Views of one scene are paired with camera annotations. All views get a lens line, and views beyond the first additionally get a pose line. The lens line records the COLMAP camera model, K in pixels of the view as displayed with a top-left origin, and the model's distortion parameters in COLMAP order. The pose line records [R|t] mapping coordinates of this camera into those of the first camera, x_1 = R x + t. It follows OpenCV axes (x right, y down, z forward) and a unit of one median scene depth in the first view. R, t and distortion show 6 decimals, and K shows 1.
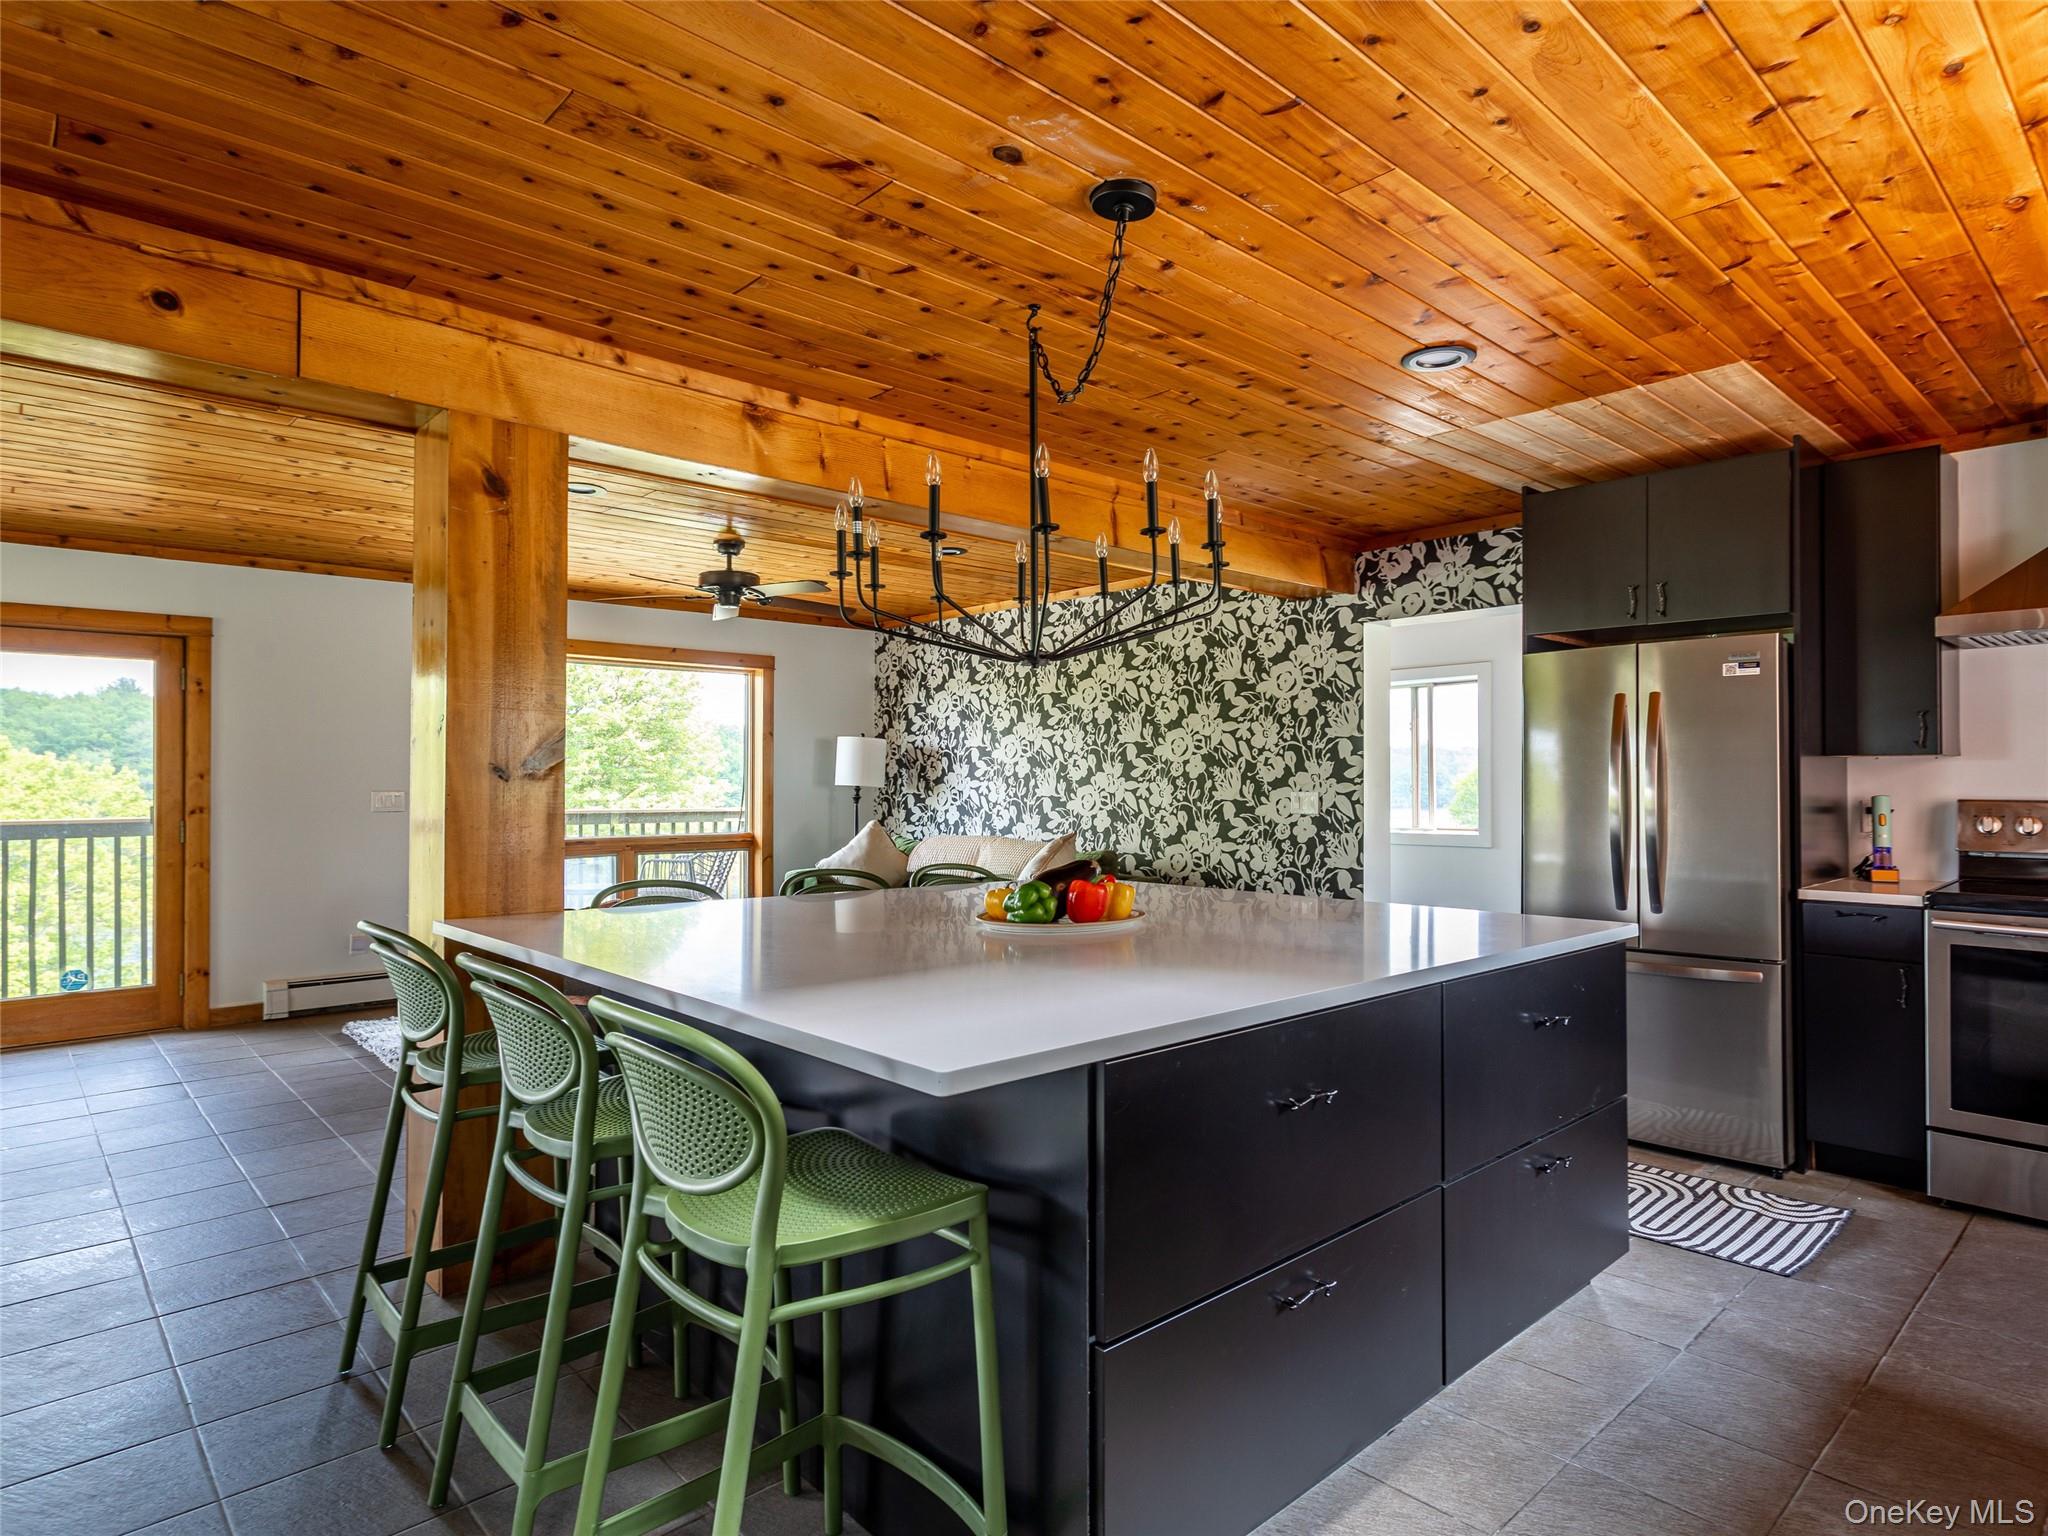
lens RADIAL K [[1128.3, 0, 1037.6], [0, 1128.3, 774.8], [0, 0, 1]] dist [0.002027, 0.000818]
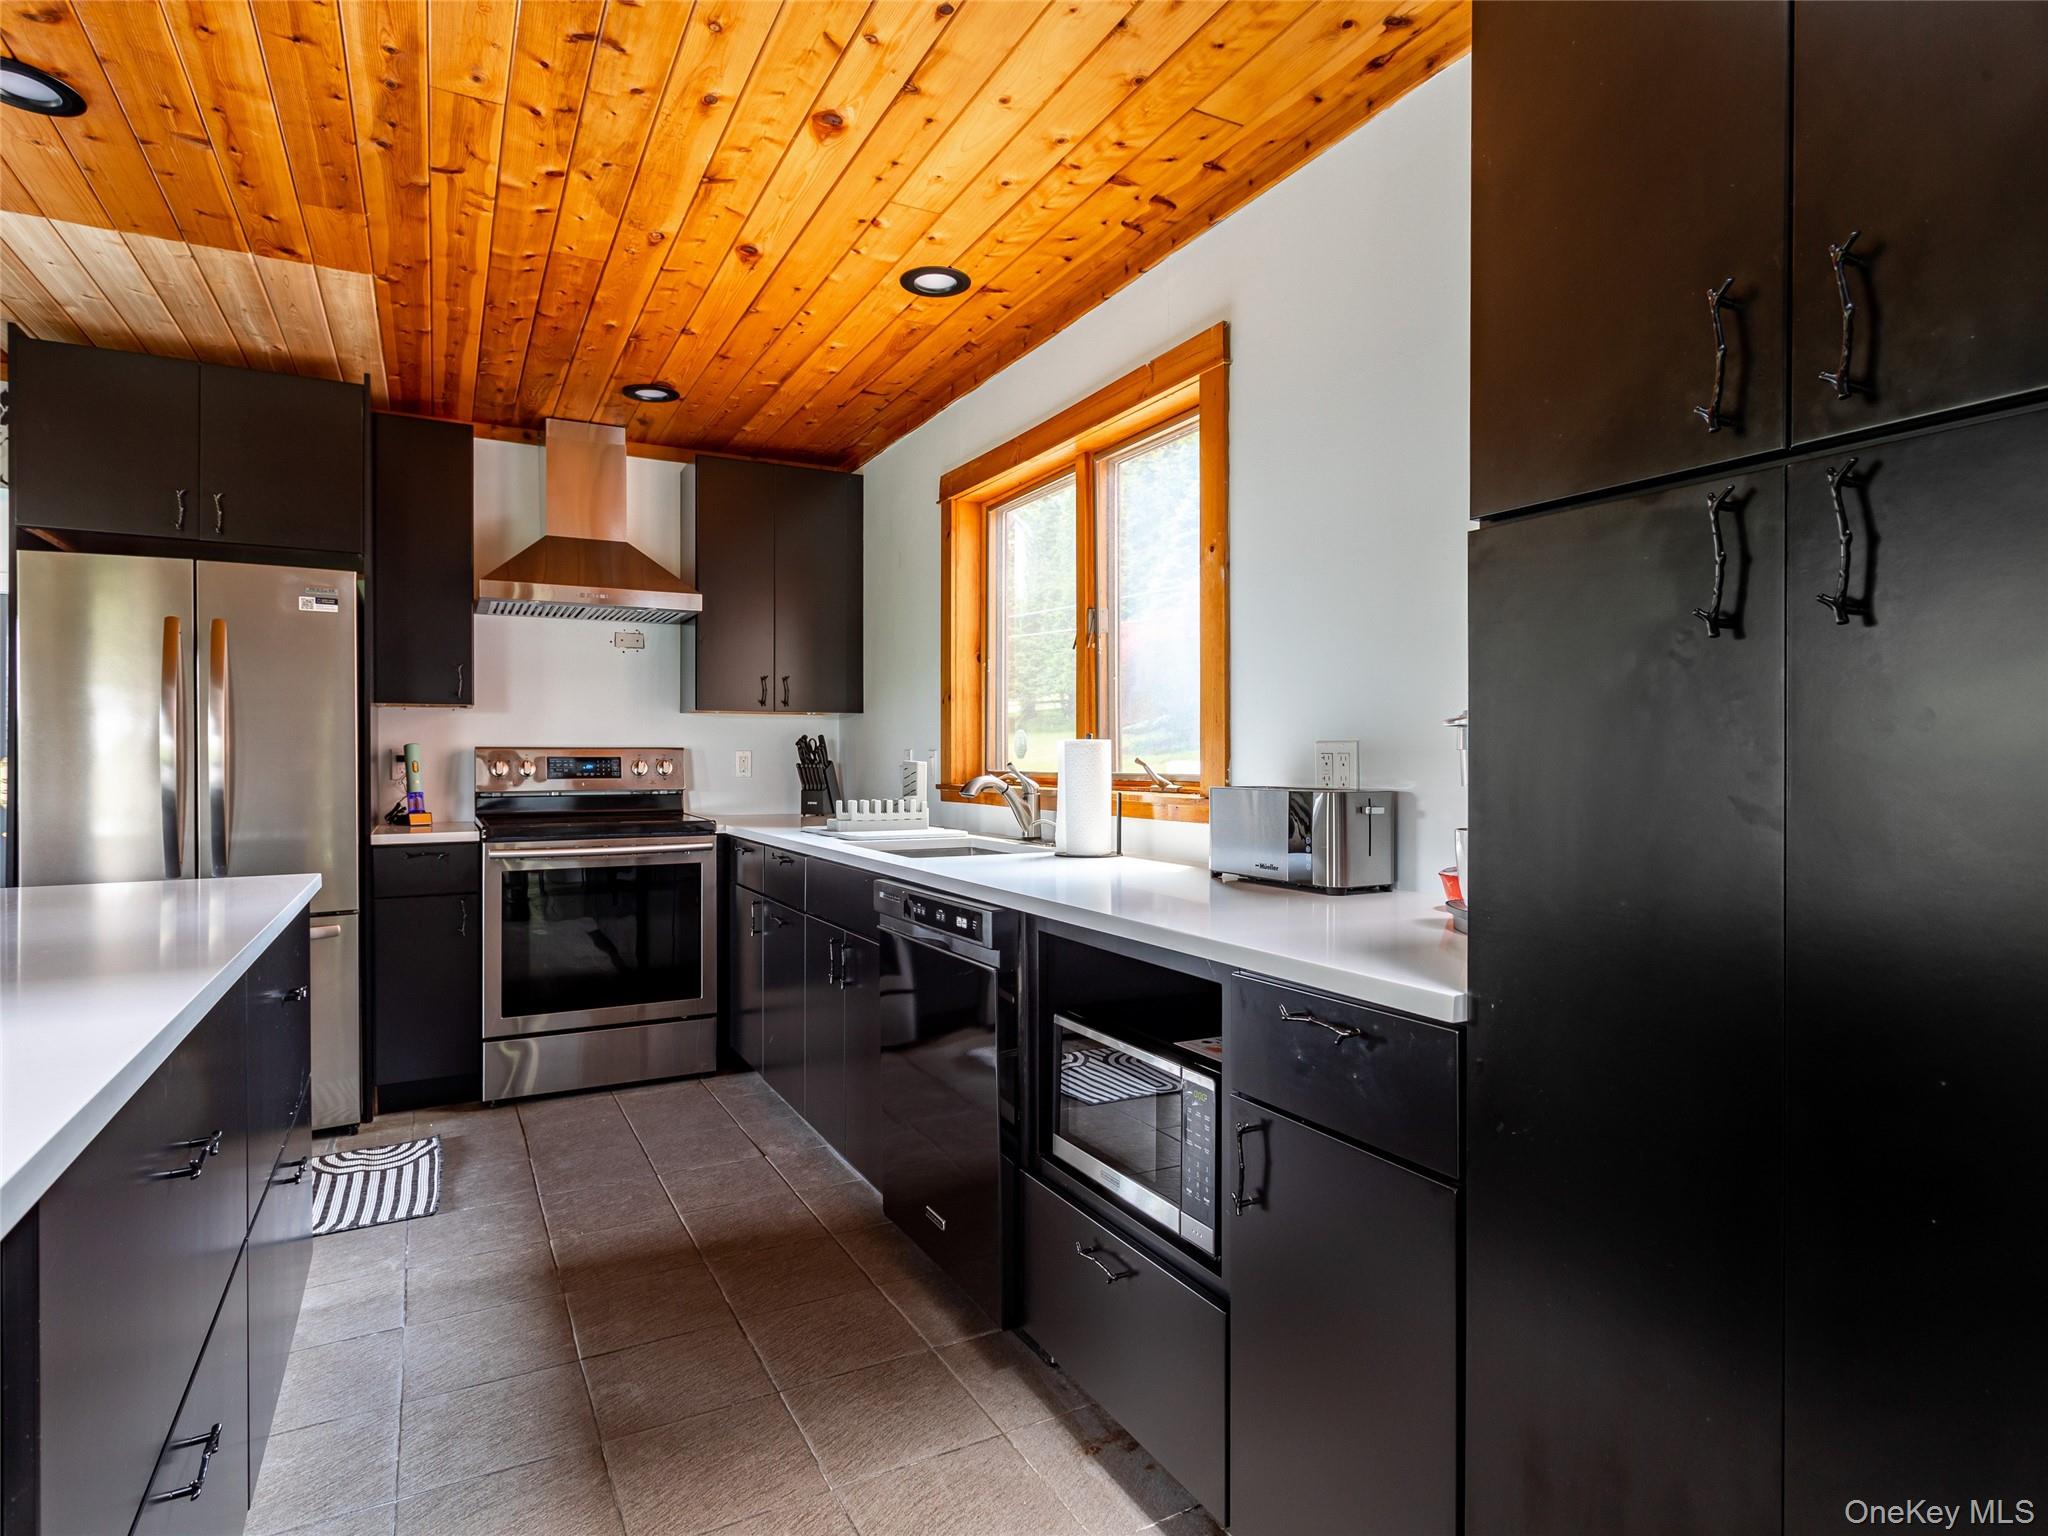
lens RADIAL K [[1115.7, 0, 1023.3], [0, 1115.7, 762.2], [0, 0, 1]] dist [0.000936, -0.000113]
pose [[0.256267, -0.006090, 0.966587, -0.081165], [0.000237, 0.999981, 0.006237, 0.020827], [-0.966606, -0.001369, 0.256263, 0.130847]]
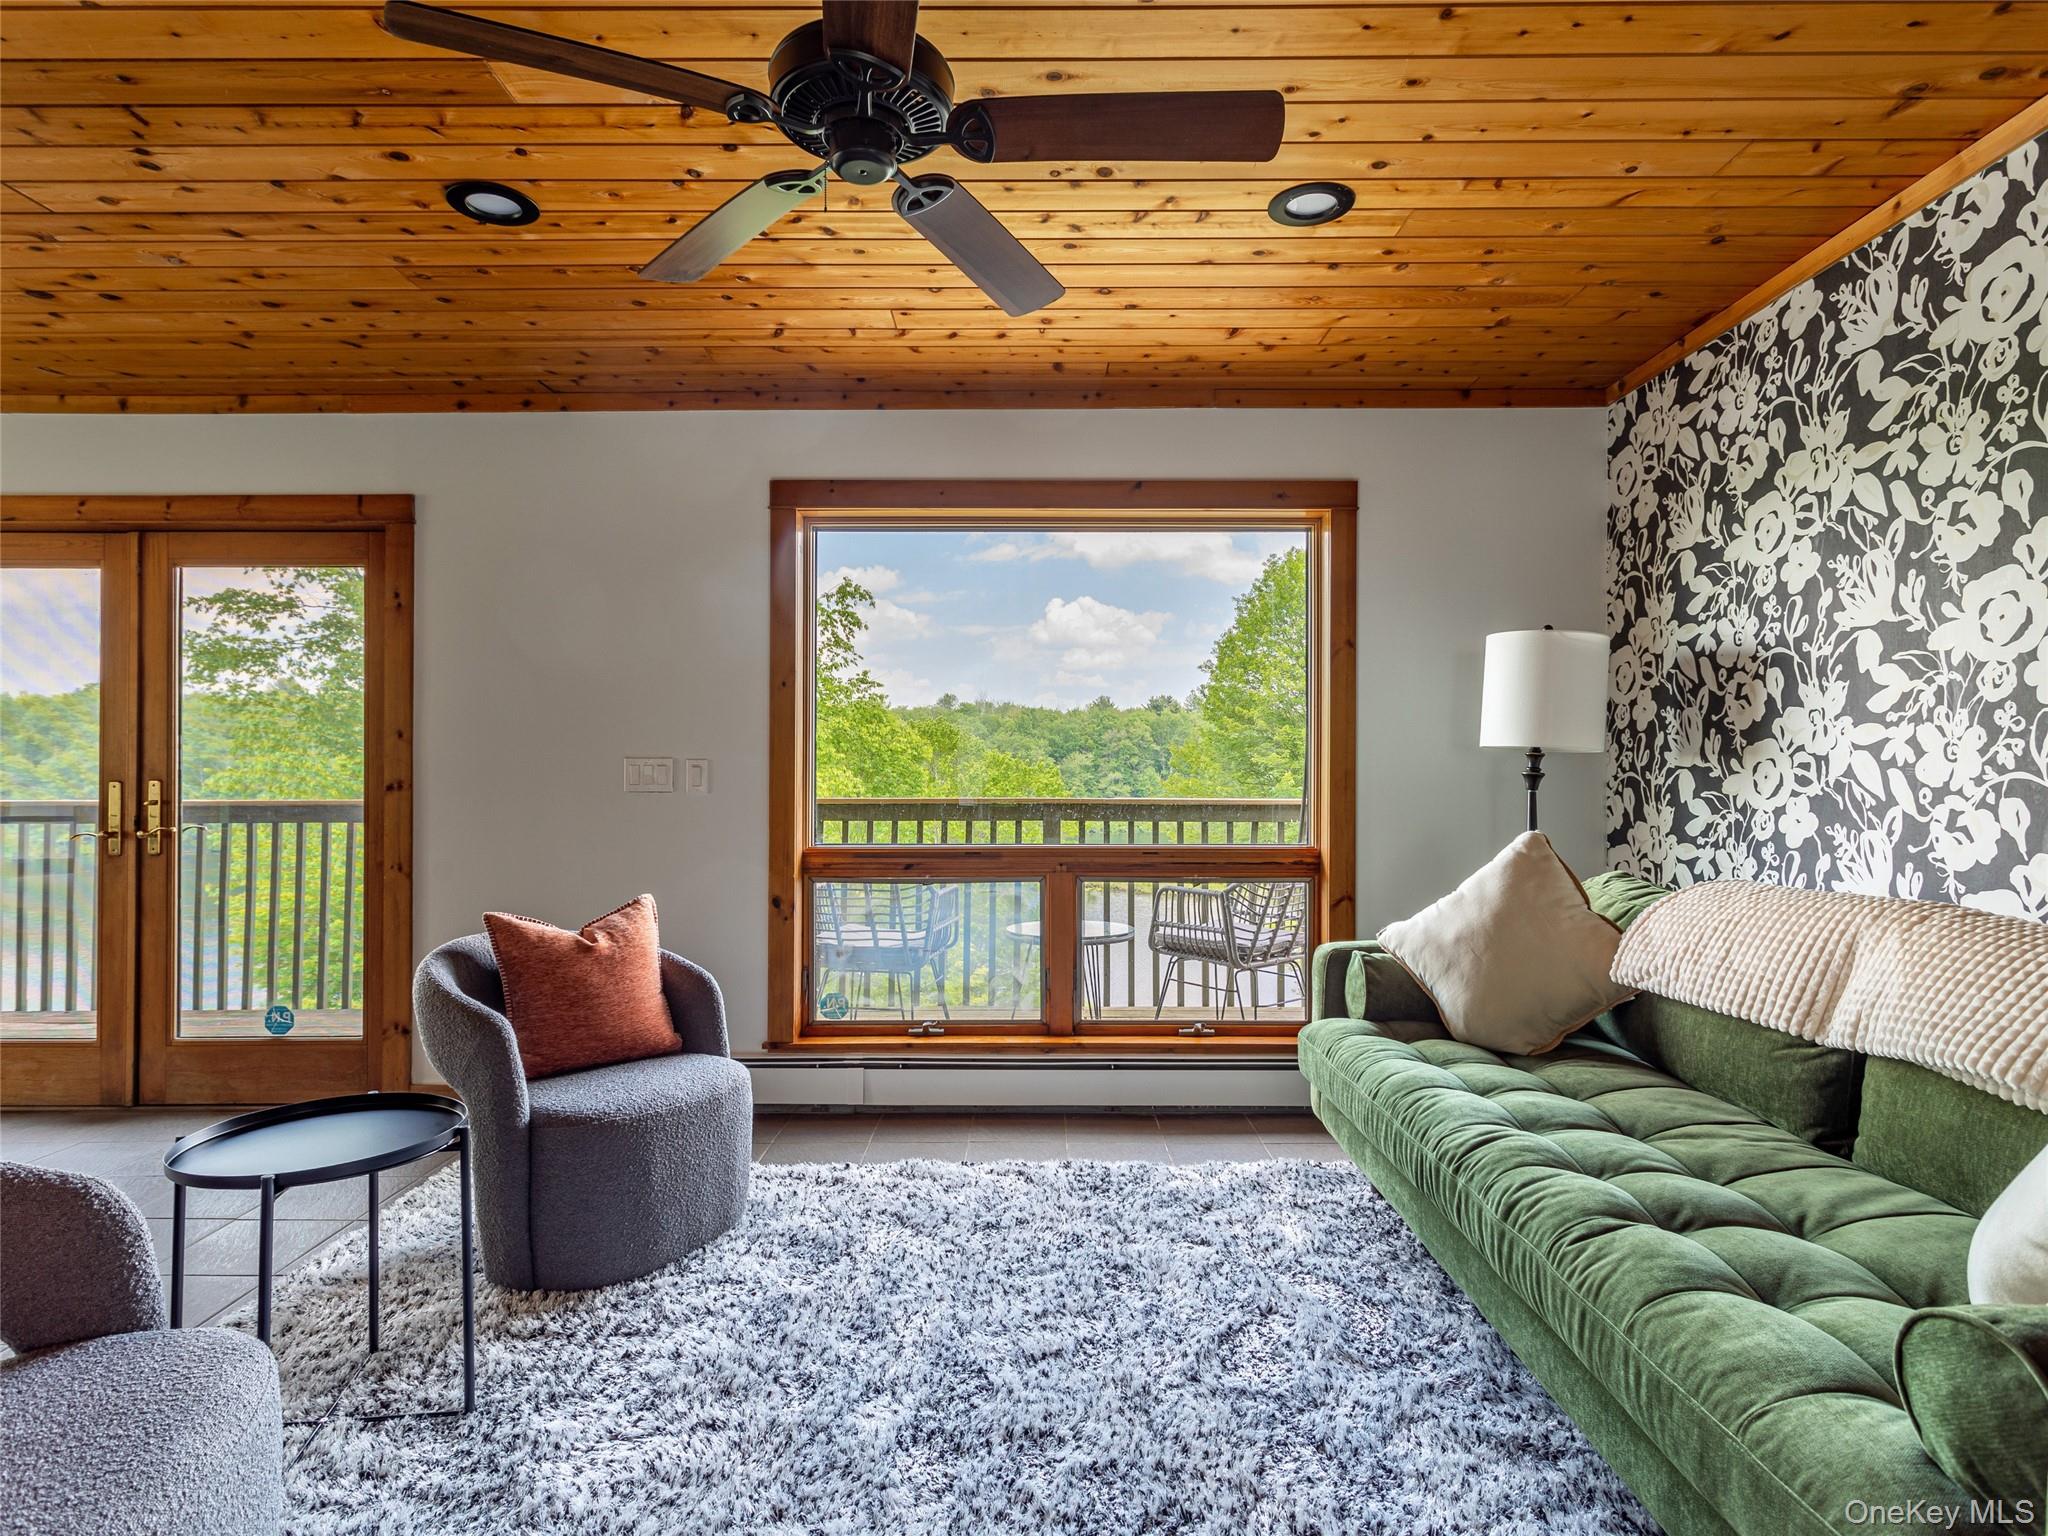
lens RADIAL K [[1128.3, 0, 1037.6], [0, 1128.3, 774.8], [0, 0, 1]] dist [0.002027, 0.000818]
pose [[0.738830, -0.000861, -0.673891, -0.014351], [0.002792, 0.999995, 0.001783, 0.026182], [0.673886, -0.003199, 0.738829, 0.783669]]
